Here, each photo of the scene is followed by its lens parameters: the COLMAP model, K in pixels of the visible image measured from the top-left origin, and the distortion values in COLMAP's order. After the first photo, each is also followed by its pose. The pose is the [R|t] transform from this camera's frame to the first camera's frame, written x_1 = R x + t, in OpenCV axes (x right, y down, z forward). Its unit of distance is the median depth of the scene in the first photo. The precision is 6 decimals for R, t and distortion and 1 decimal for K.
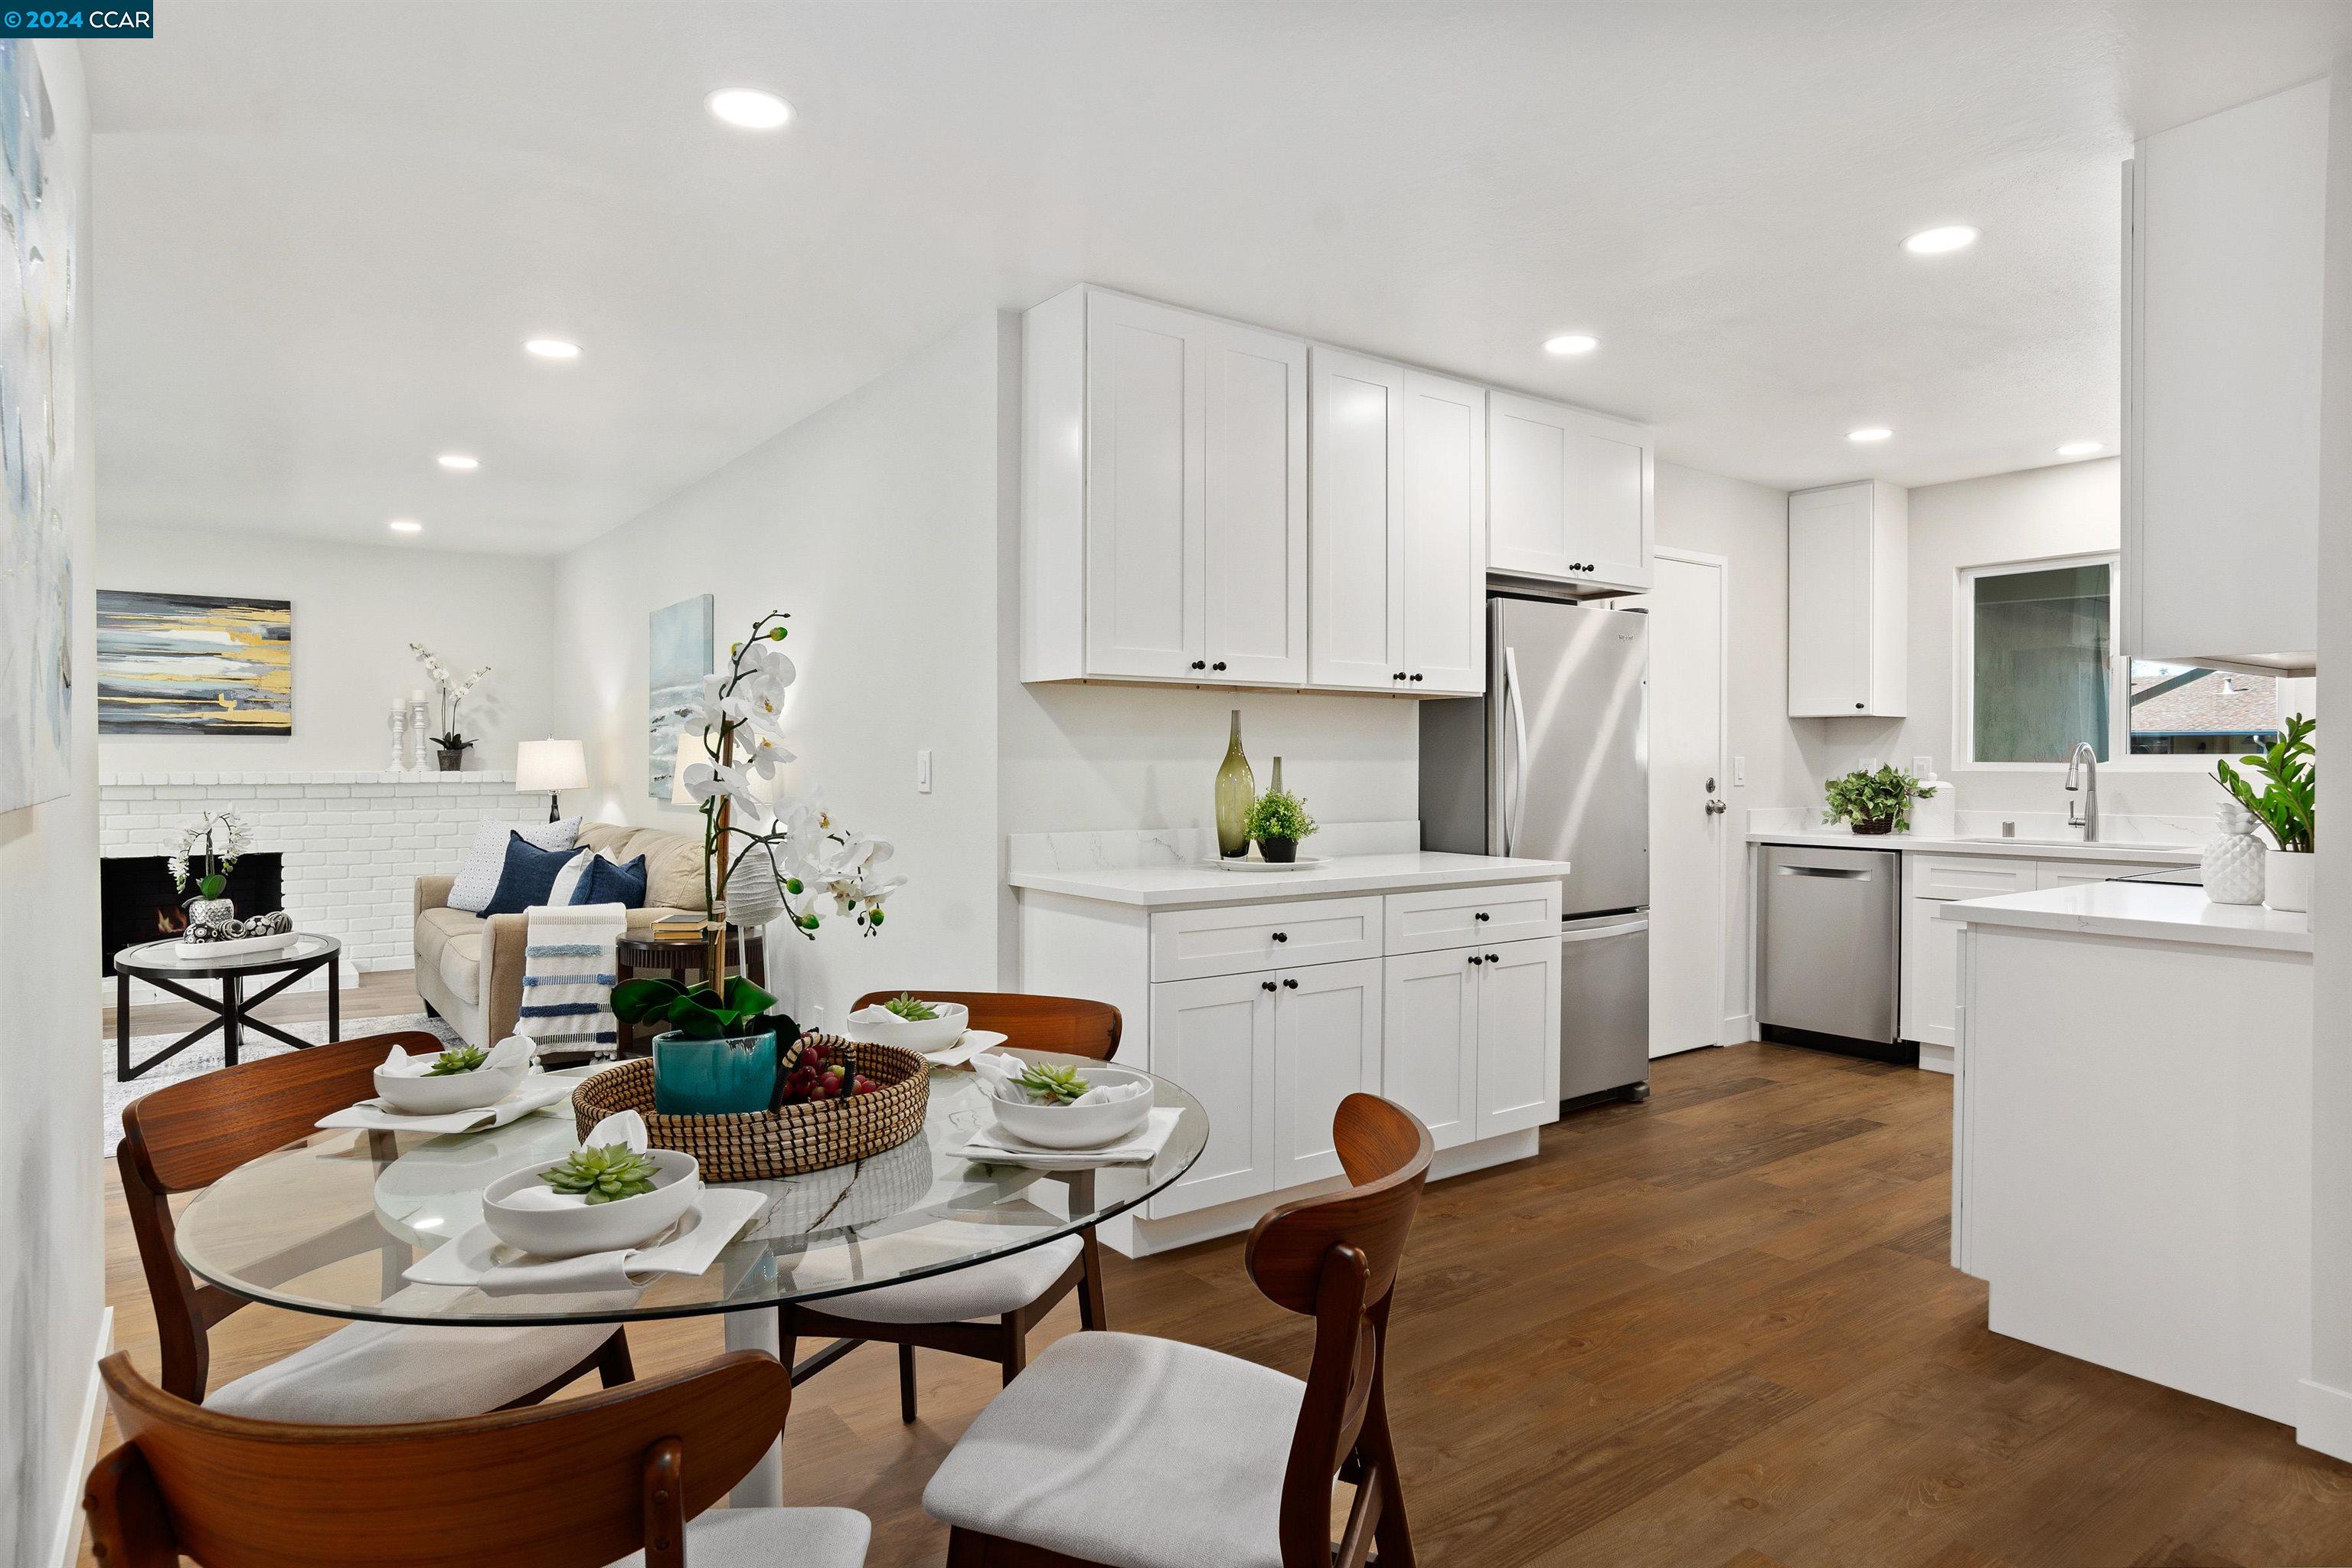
lens RADIAL K [[1346.6, 0, 1176.0], [0, 1346.6, 784.0], [0, 0, 1]] dist [-0.056391, 0.037866]
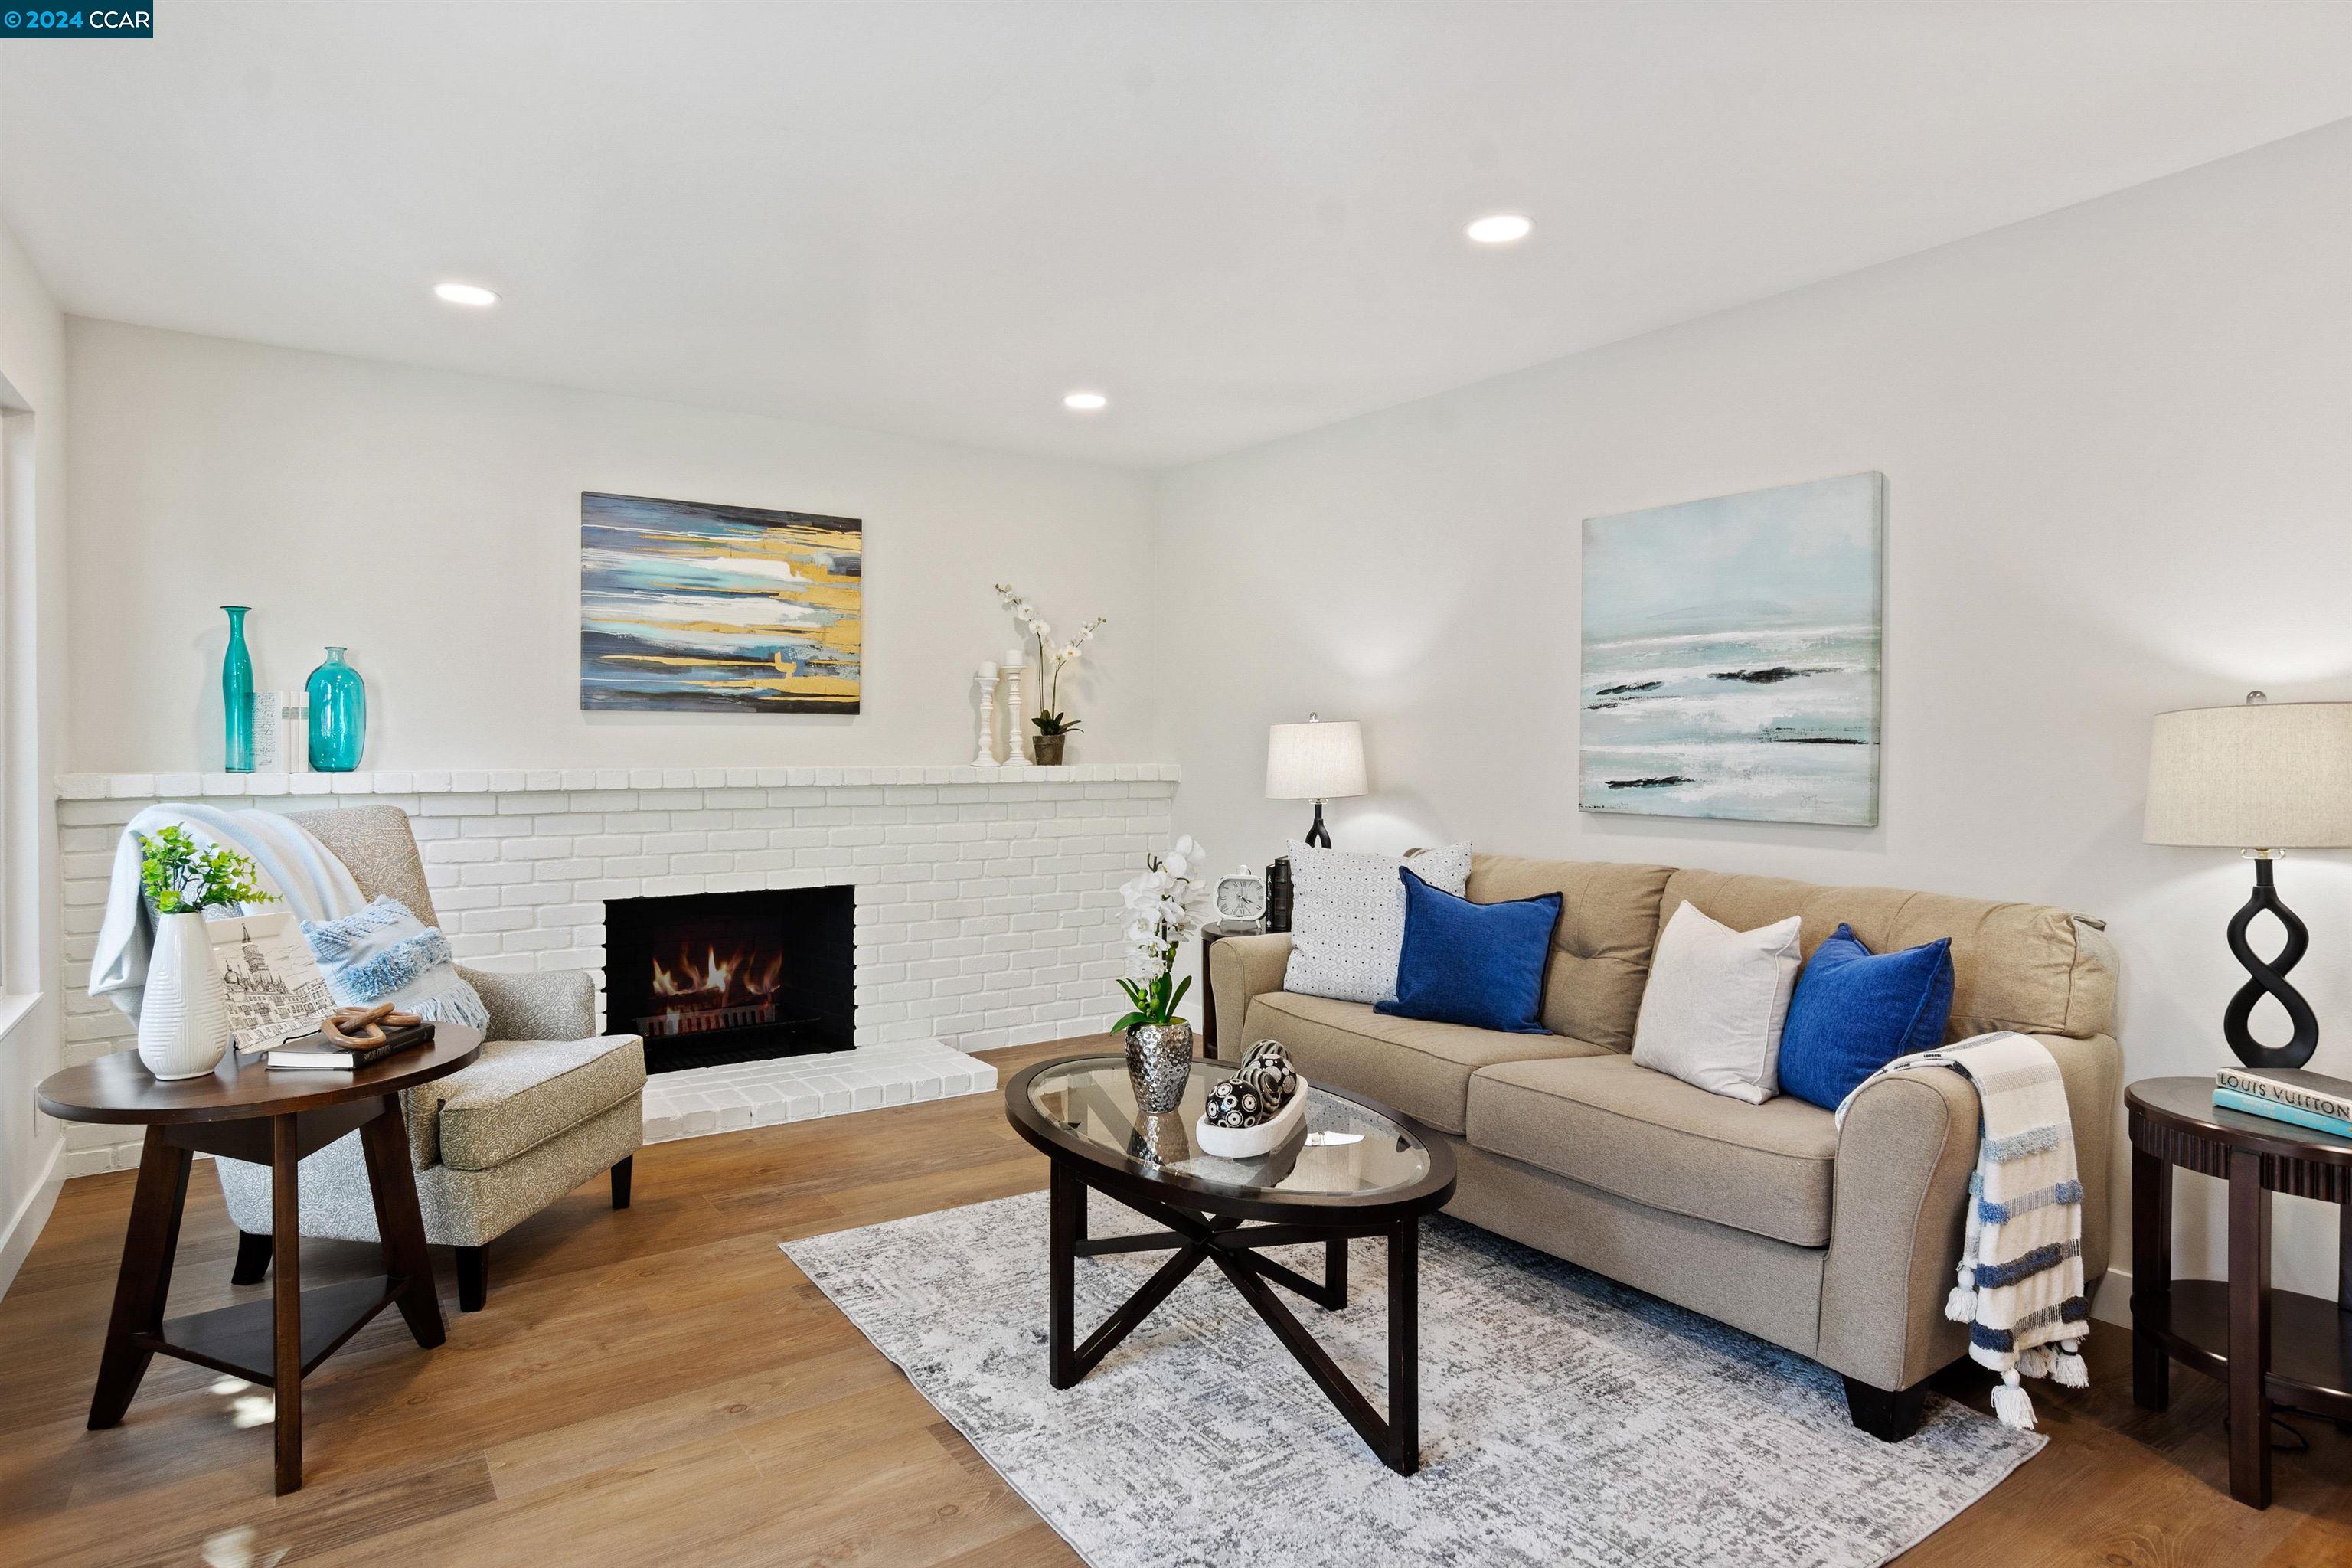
lens RADIAL K [[1303.1, 0, 1181.2], [0, 1303.1, 758.0], [0, 0, 1]] dist [-0.054817, 0.039946]
pose [[0.999541, 0.000023, -0.030308, -0.495275], [-0.000271, 0.999967, -0.008164, -0.008688], [0.030307, 0.008168, 0.999507, 0.339121]]
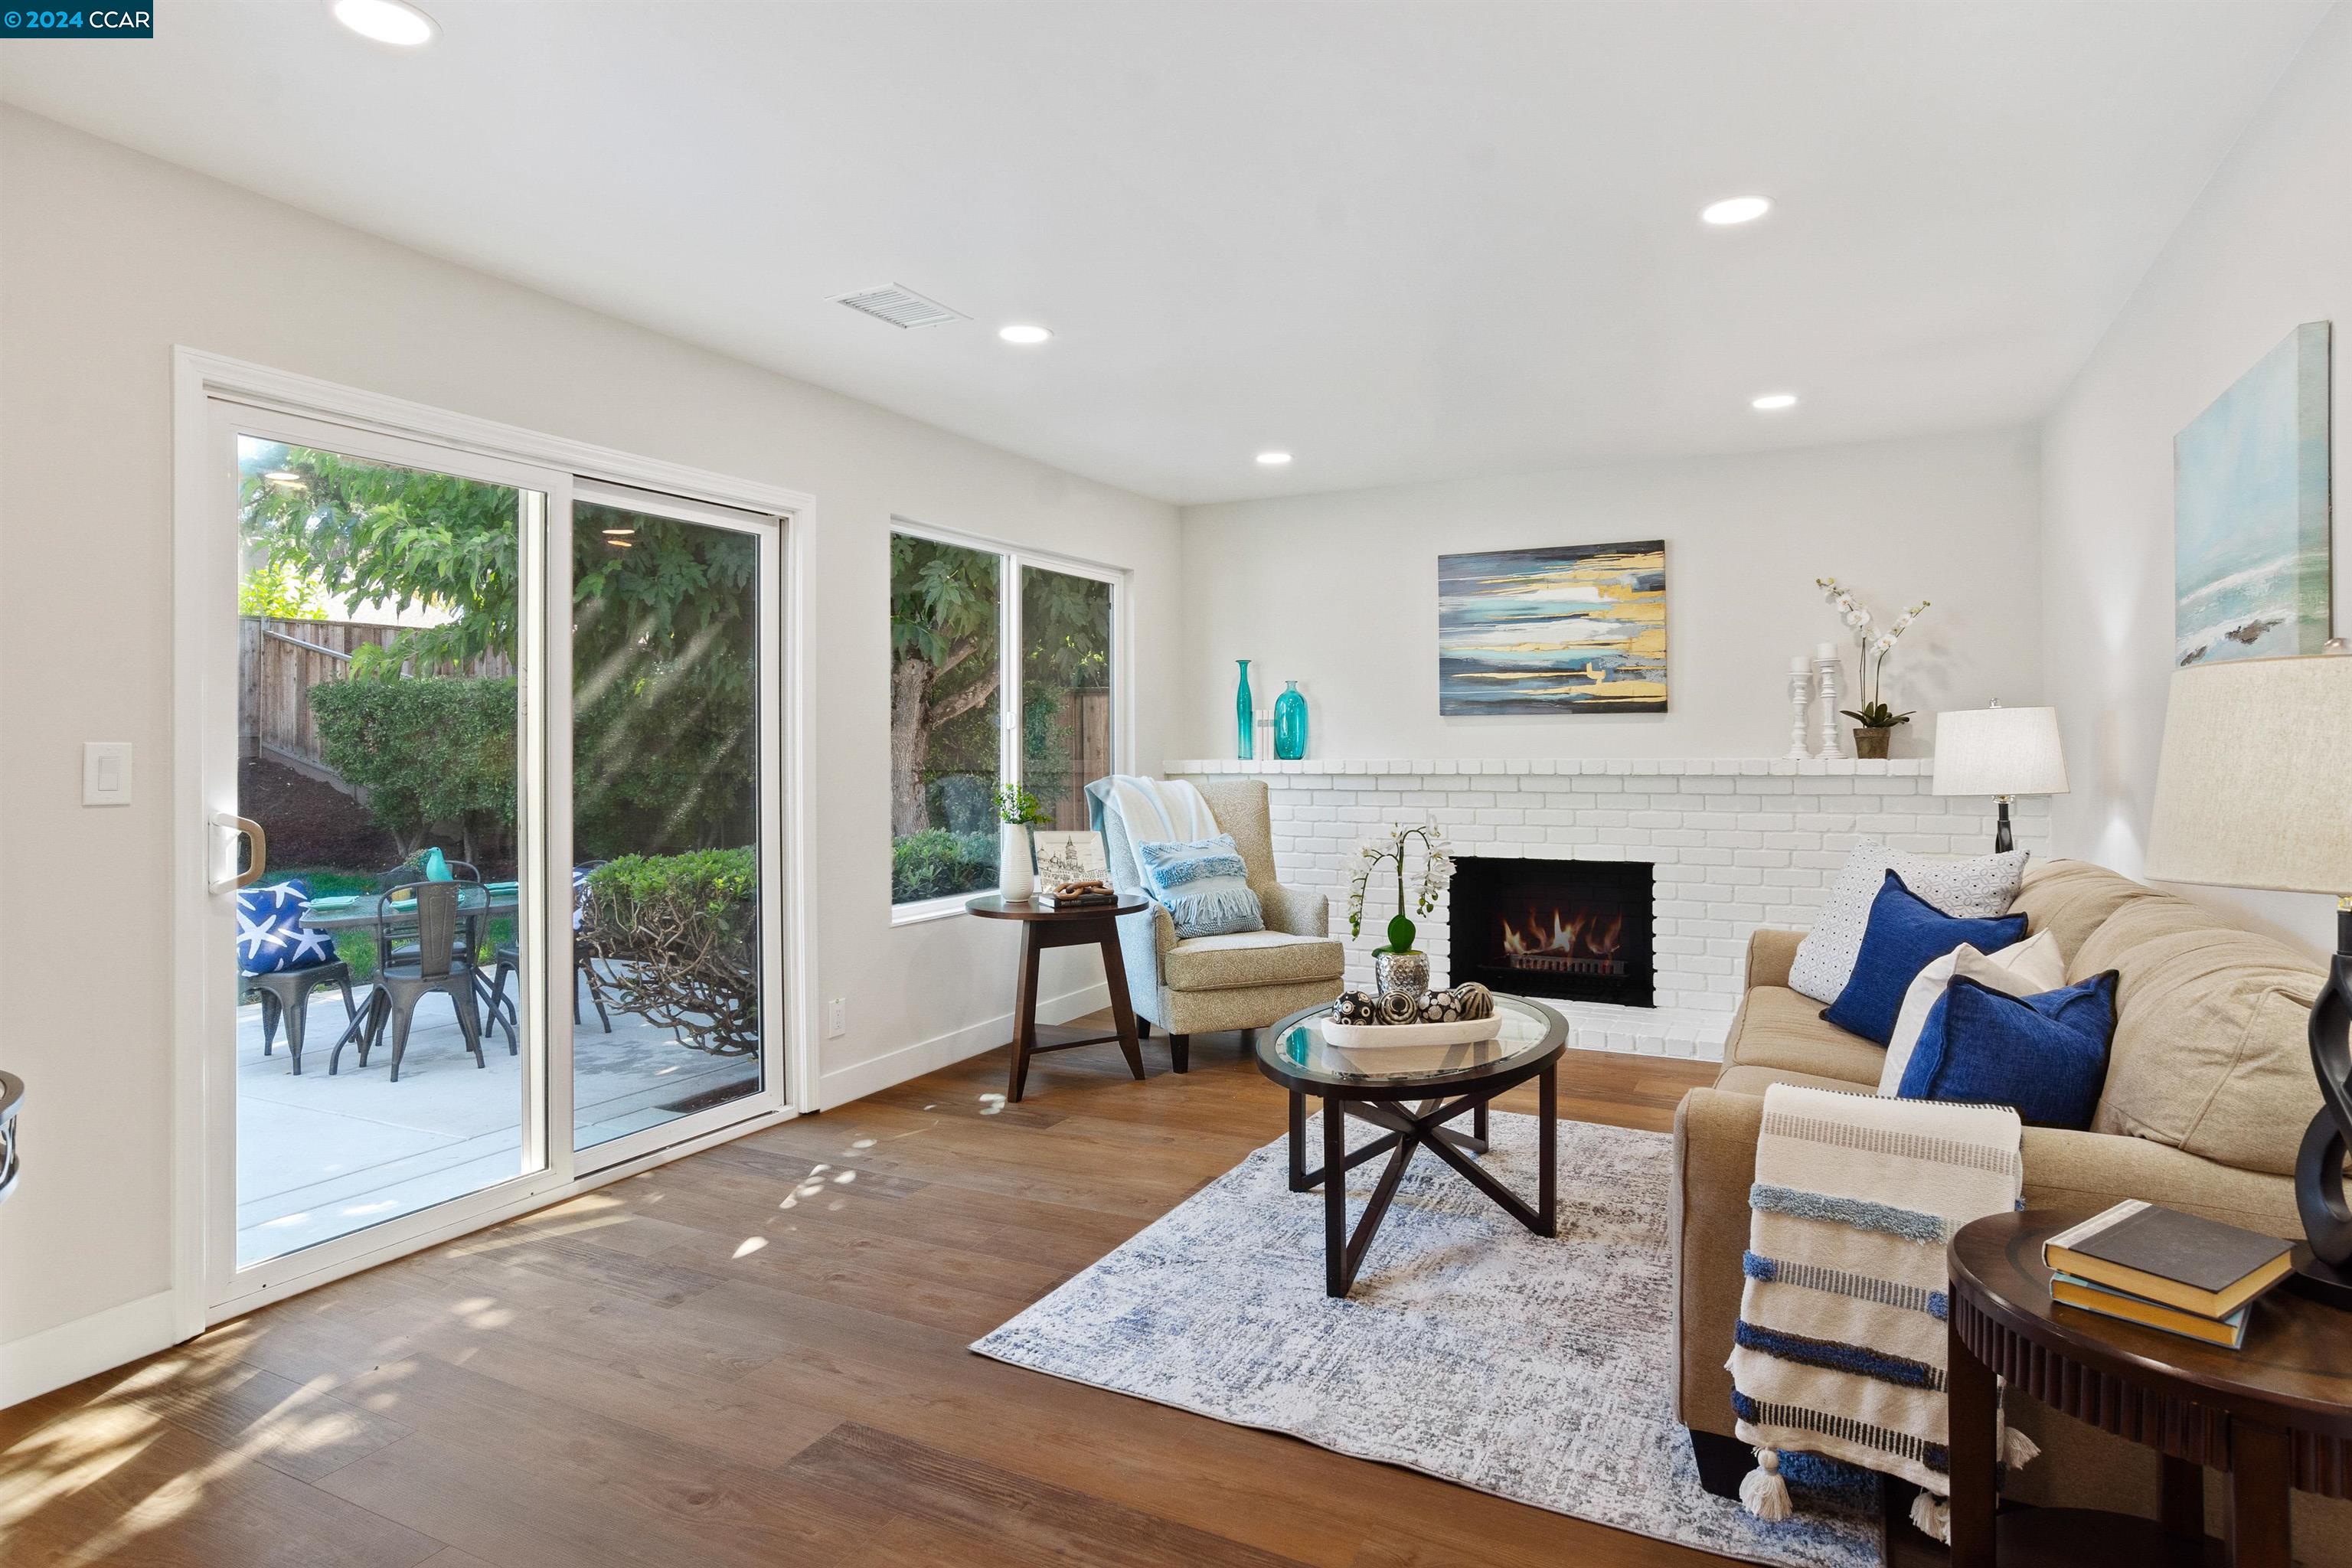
lens RADIAL K [[1282.6, 0, 1181.0], [0, 1282.6, 738.5], [0, 0, 1]] dist [-0.019754, 0.002373]
pose [[0.451370, -0.008133, -0.892300, -0.131348], [-0.008036, 0.999881, -0.013179, -0.009378], [0.892301, 0.013119, 0.451251, 0.419021]]
